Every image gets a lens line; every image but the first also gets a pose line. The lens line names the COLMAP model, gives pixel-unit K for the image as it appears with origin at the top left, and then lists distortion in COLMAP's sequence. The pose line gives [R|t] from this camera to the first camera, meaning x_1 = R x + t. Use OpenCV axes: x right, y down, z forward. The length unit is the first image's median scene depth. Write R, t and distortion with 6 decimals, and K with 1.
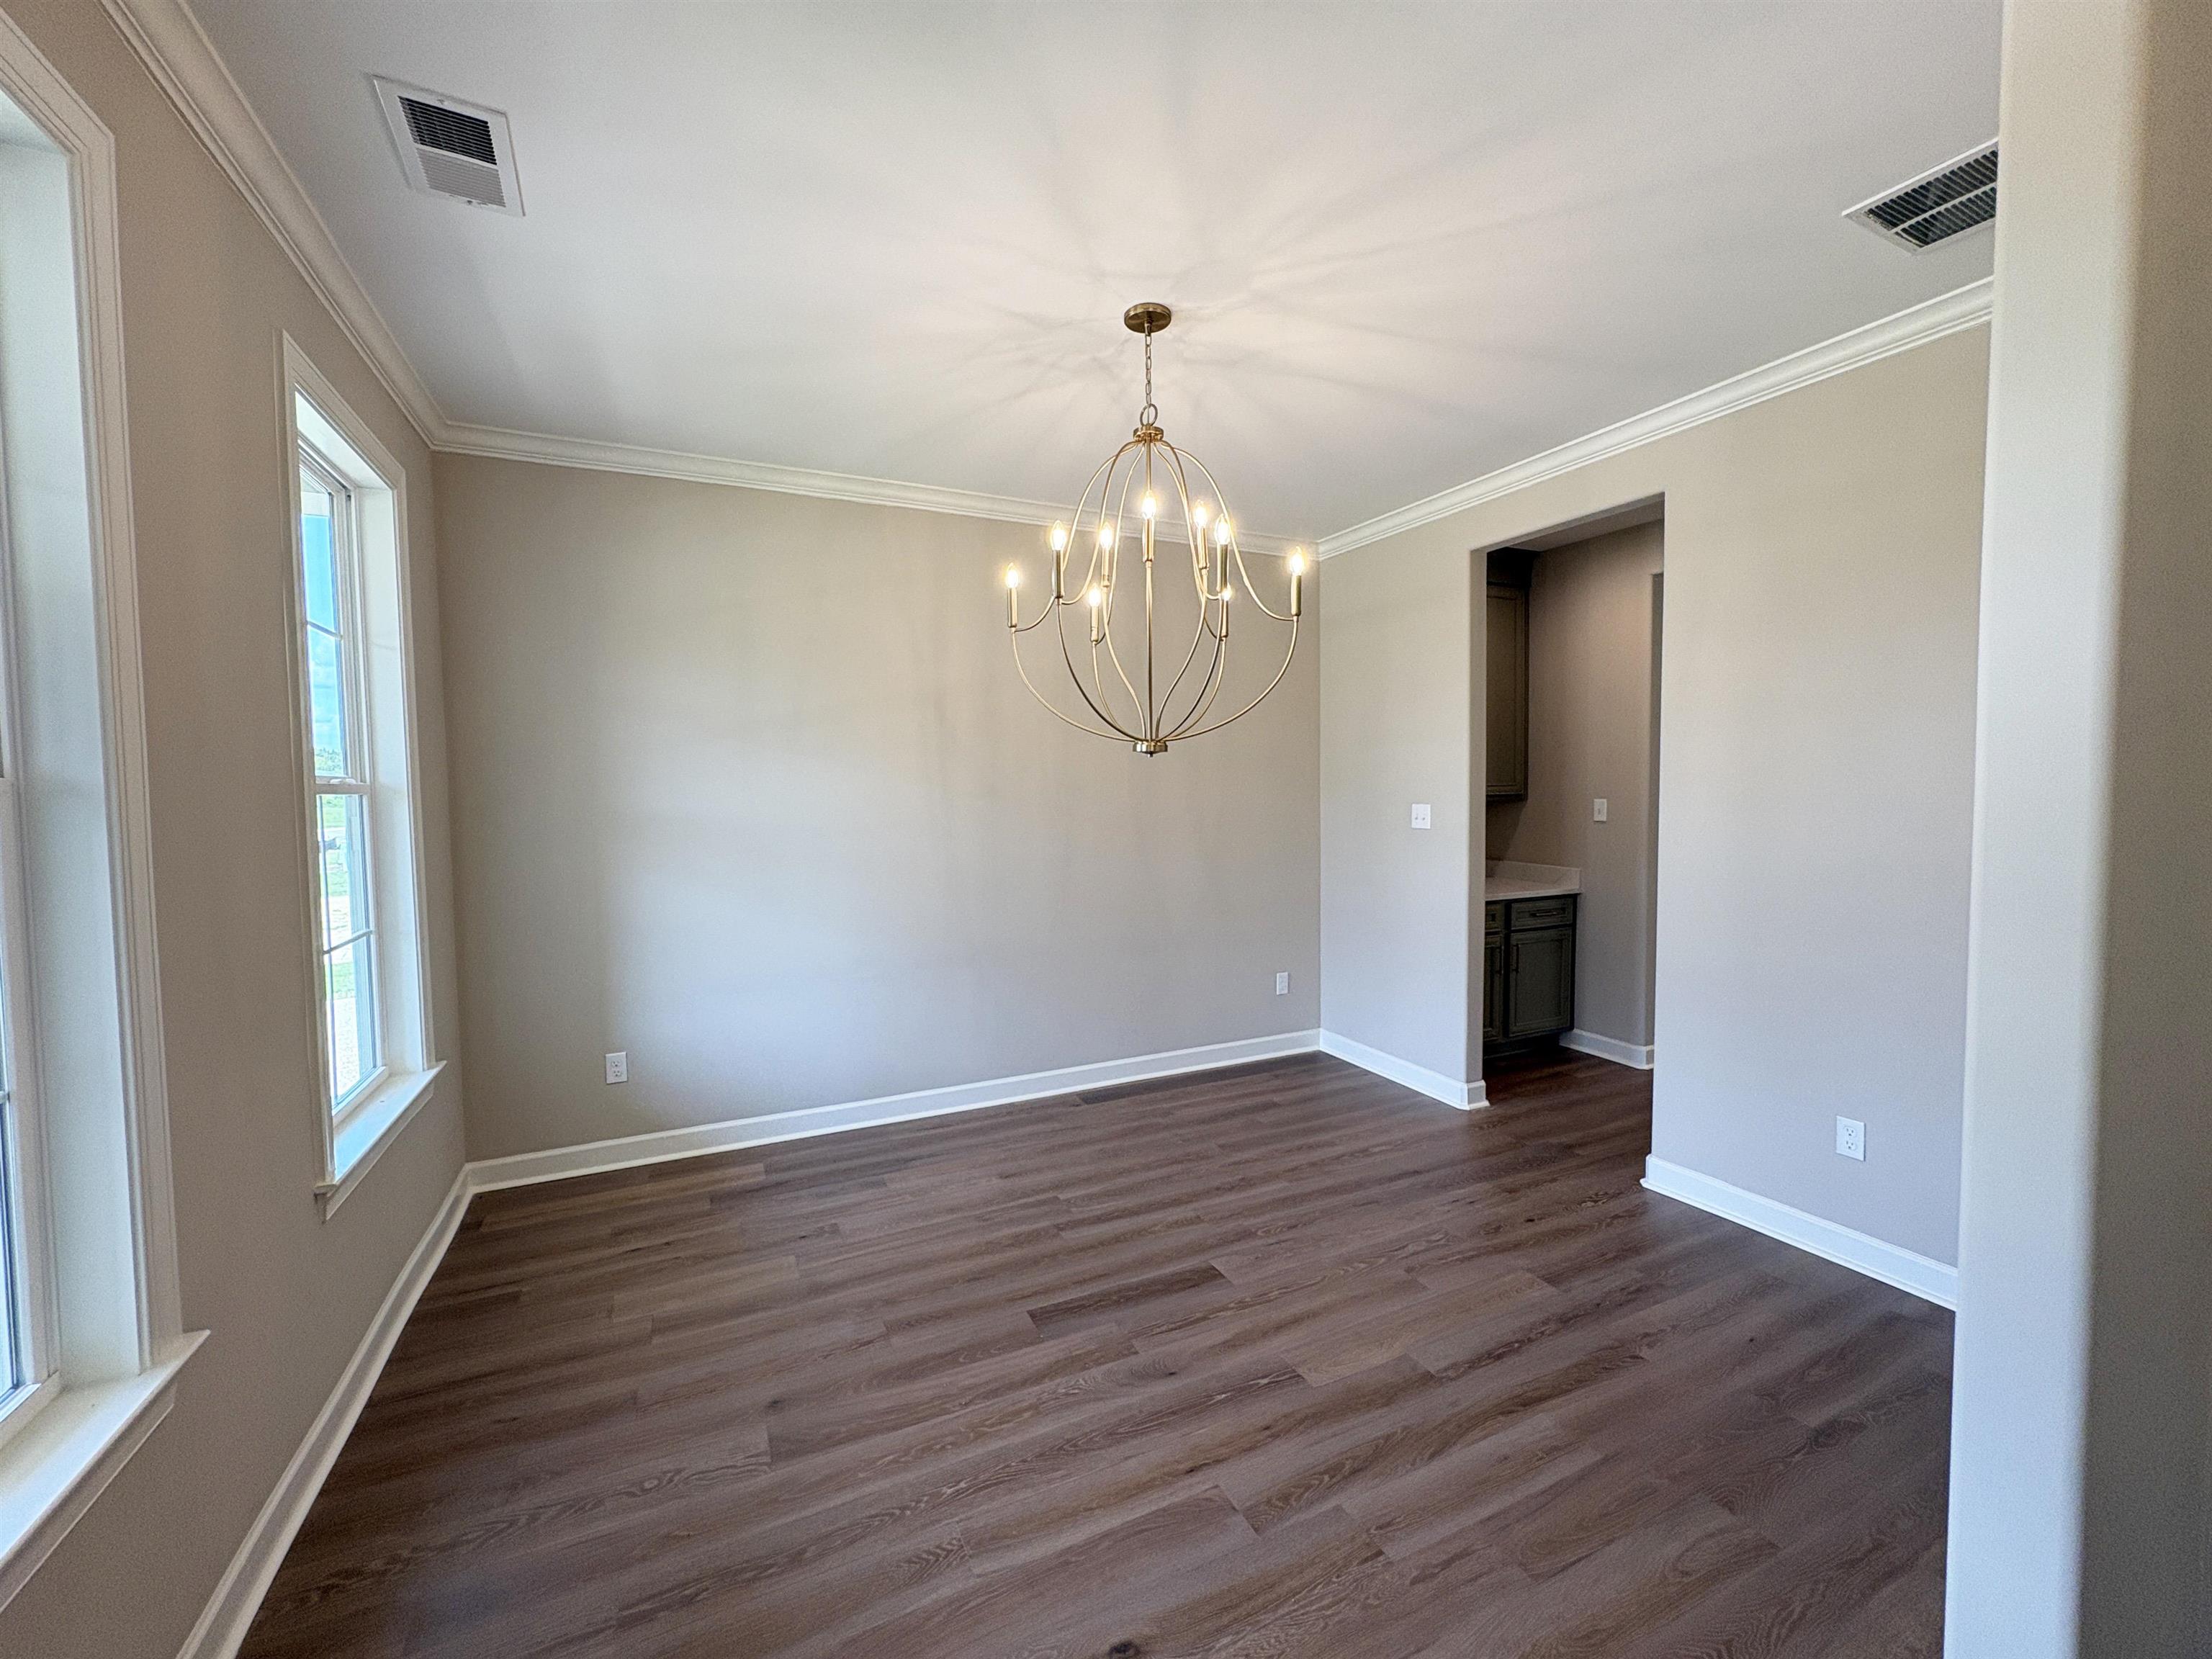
lens RADIAL K [[882.3, 0, 1106.0], [0, 882.3, 829.5], [0, 0, 1]] dist [-0.001192, 0.000572]
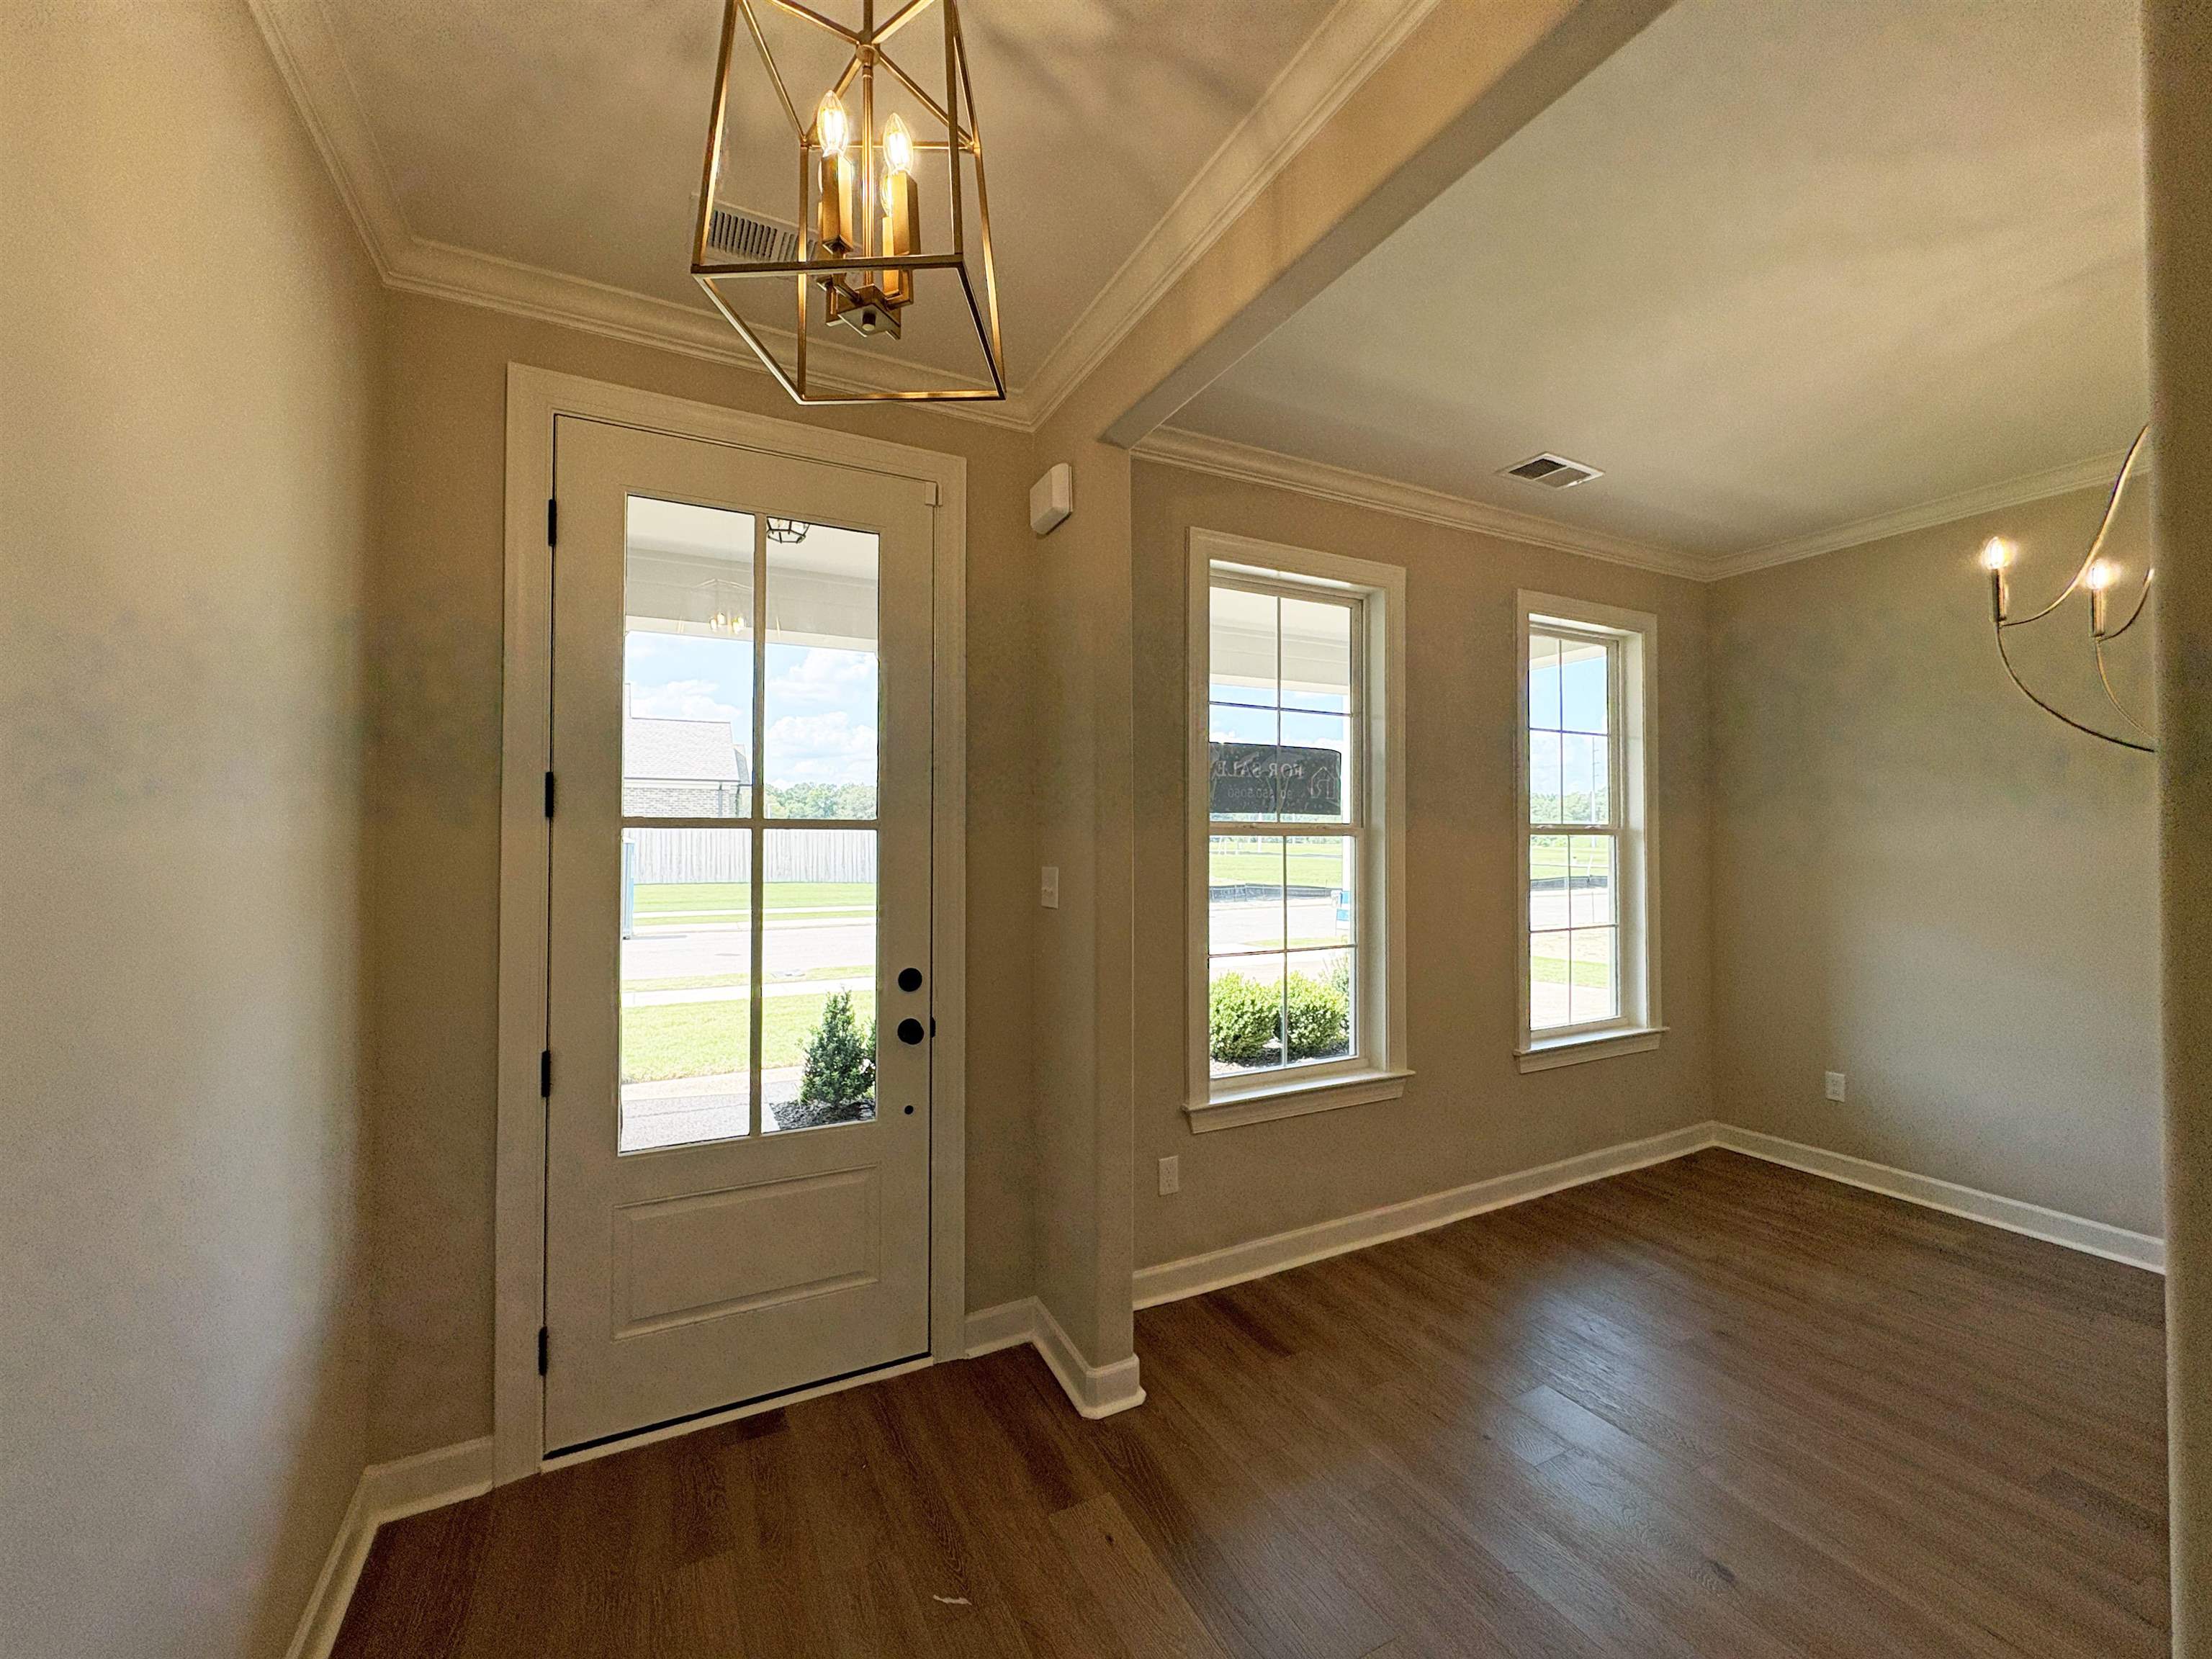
lens RADIAL K [[882.3, 0, 1106.0], [0, 882.3, 829.5], [0, 0, 1]] dist [-0.001192, 0.000572]
pose [[0.031569, -0.001595, -0.999500, 0.607170], [-0.046847, 0.998897, -0.003074, -0.003243], [0.998403, 0.046921, 0.031459, 0.055164]]
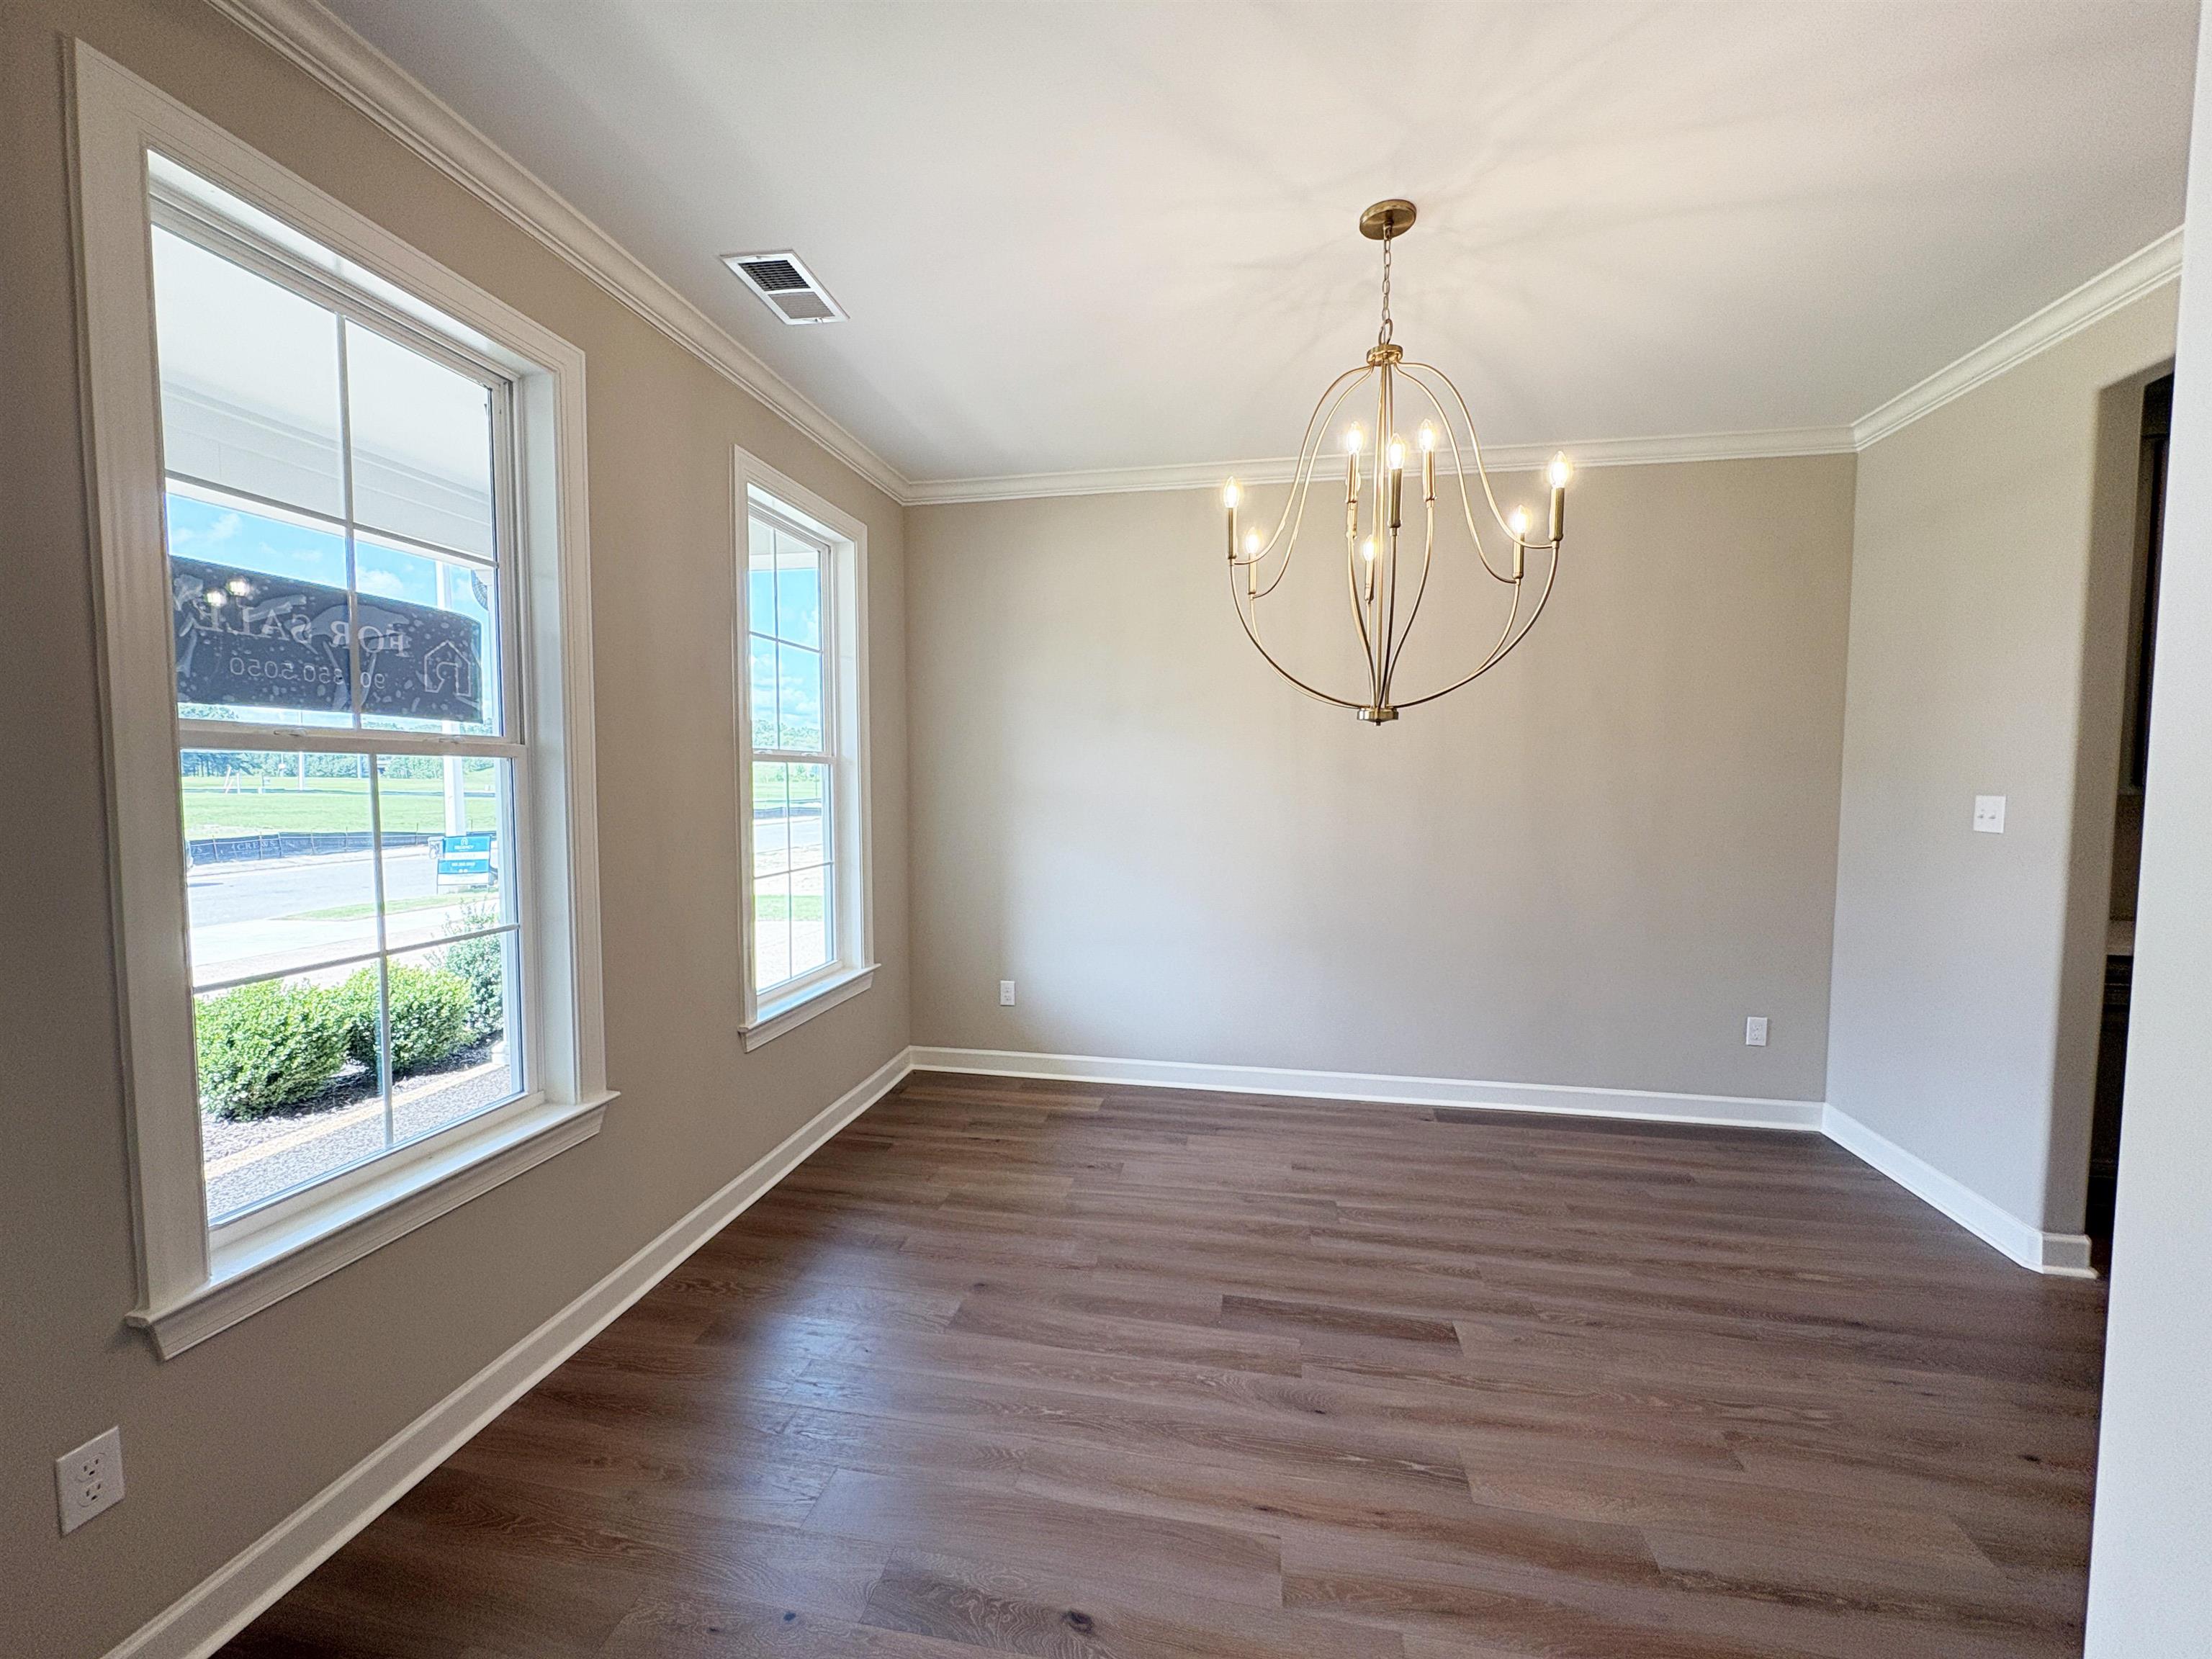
lens RADIAL K [[882.3, 0, 1106.0], [0, 882.3, 829.5], [0, 0, 1]] dist [-0.001192, 0.000572]
pose [[0.808927, 0.048812, -0.585880, 0.304703], [-0.039657, 0.998808, 0.028459, 0.005898], [0.586570, 0.000213, 0.809898, 0.111395]]
